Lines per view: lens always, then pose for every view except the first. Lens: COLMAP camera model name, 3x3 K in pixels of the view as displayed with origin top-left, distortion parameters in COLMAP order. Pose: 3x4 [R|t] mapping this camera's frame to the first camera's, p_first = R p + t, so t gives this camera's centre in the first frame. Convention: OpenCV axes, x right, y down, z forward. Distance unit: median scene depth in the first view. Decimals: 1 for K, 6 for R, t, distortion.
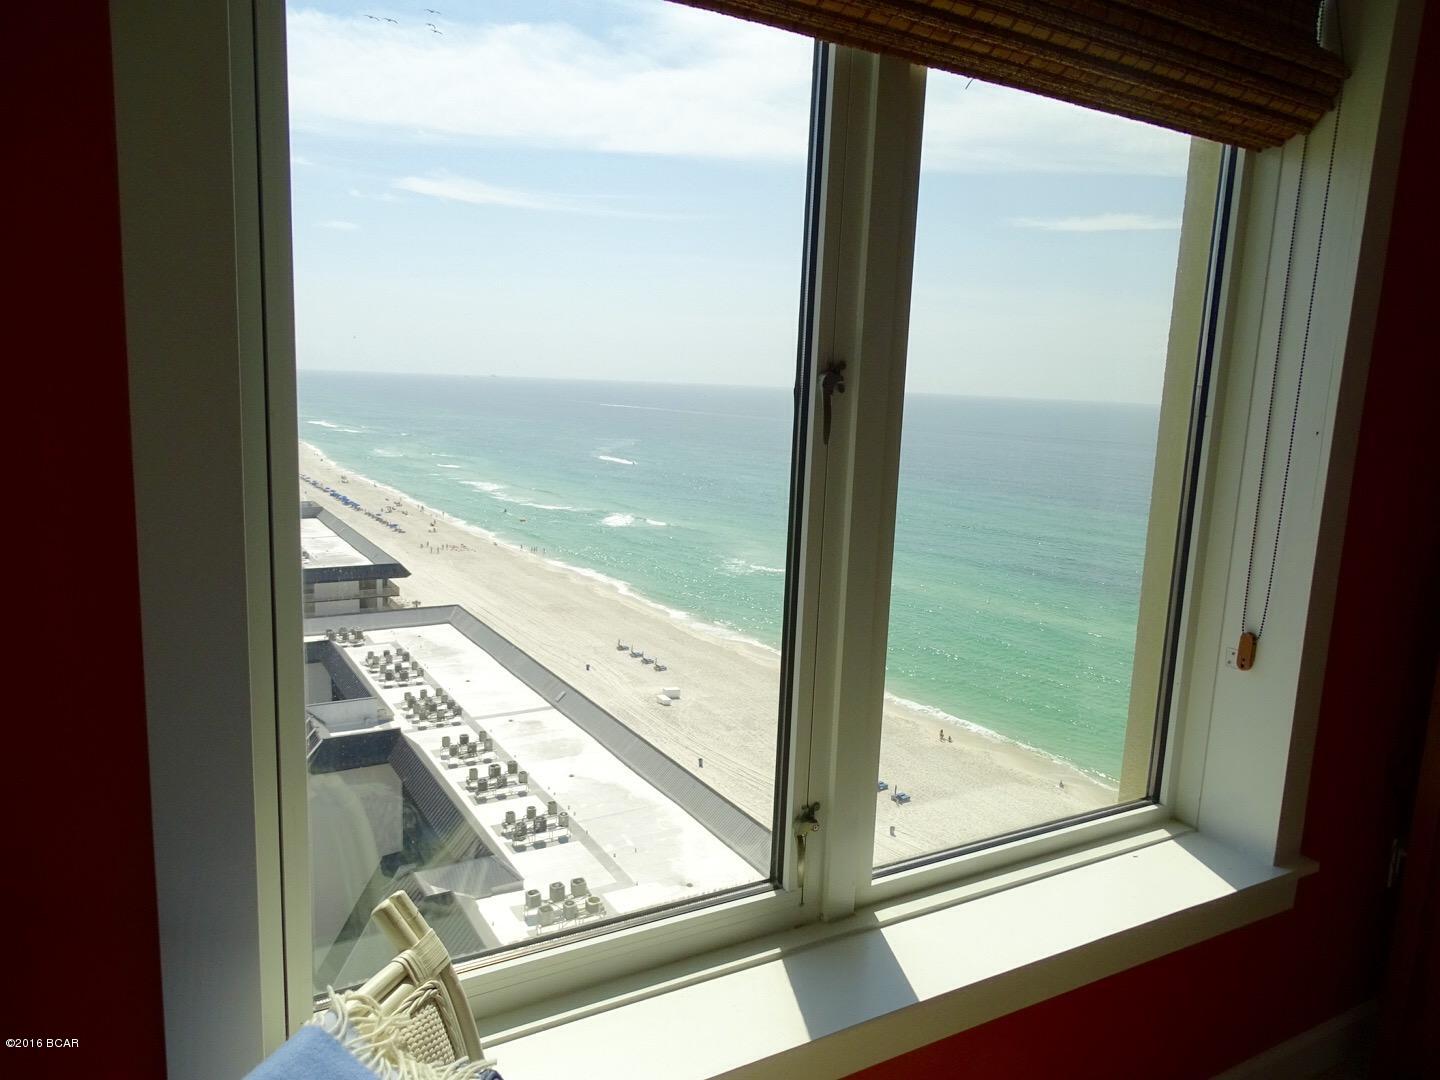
lens RADIAL K [[1025.7, 0, 729.0], [0, 1025.7, 535.5], [0, 0, 1]] dist [-0.001051, 0.000995]
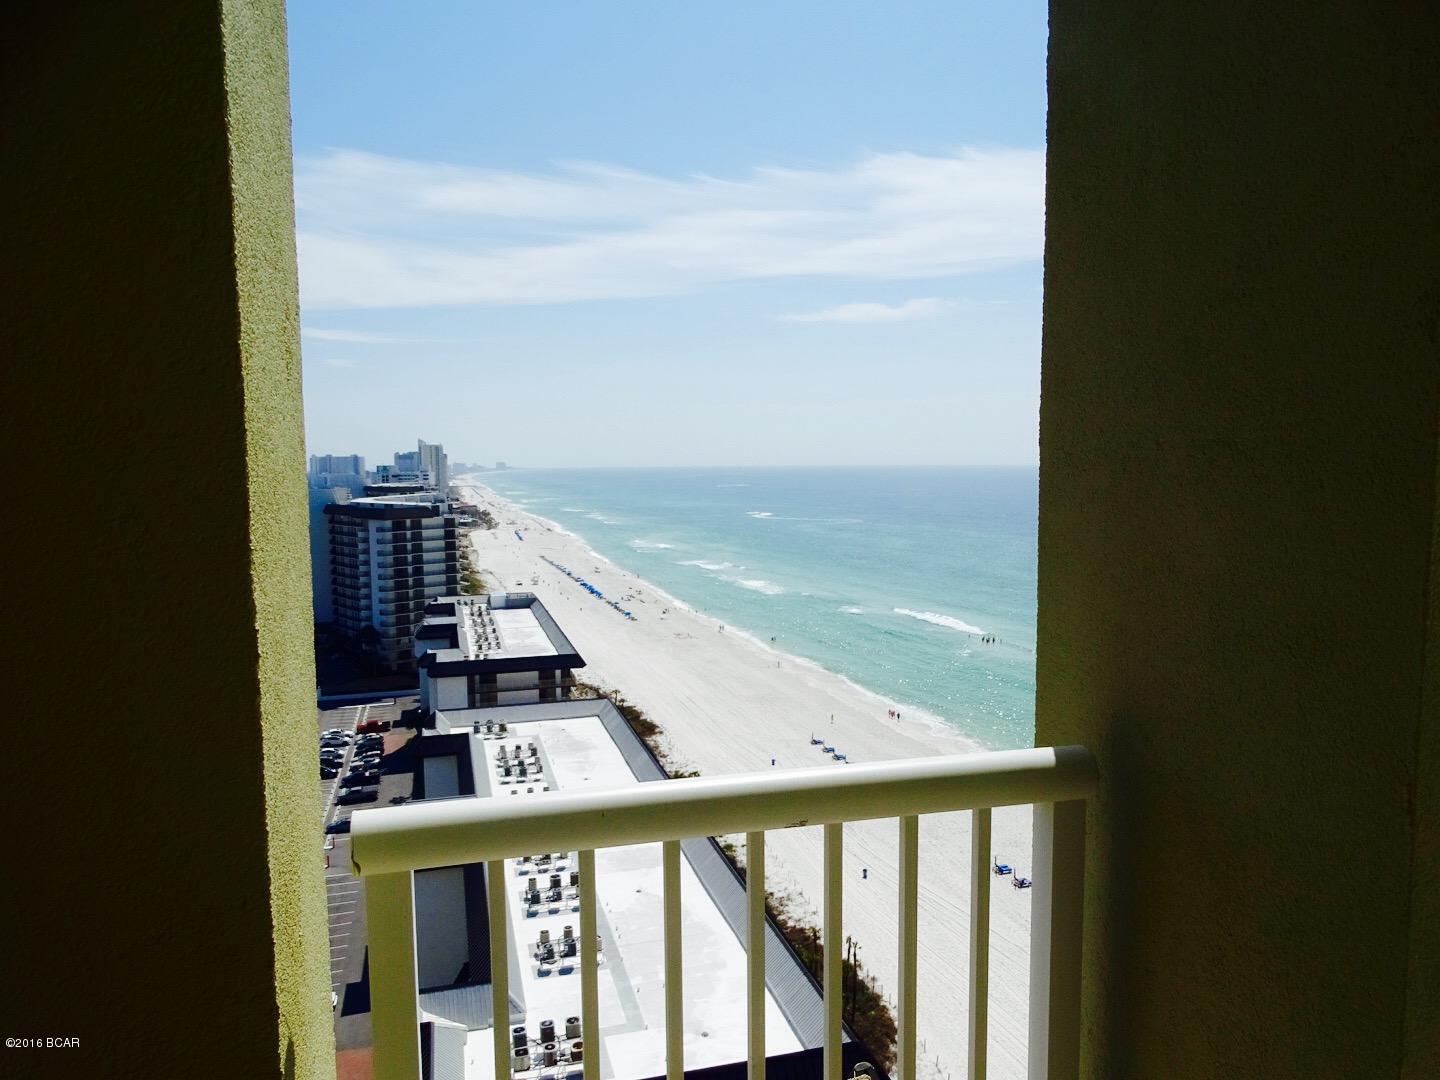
lens RADIAL K [[1025.7, 0, 733.2], [0, 1025.7, 541.2], [0, 0, 1]] dist [-0.001051, 0.000995]
pose [[0.965803, -0.024306, -0.258137, 0.124585], [0.004595, 0.997044, -0.076690, -0.007655], [0.259238, 0.072881, 0.963060, 0.072287]]
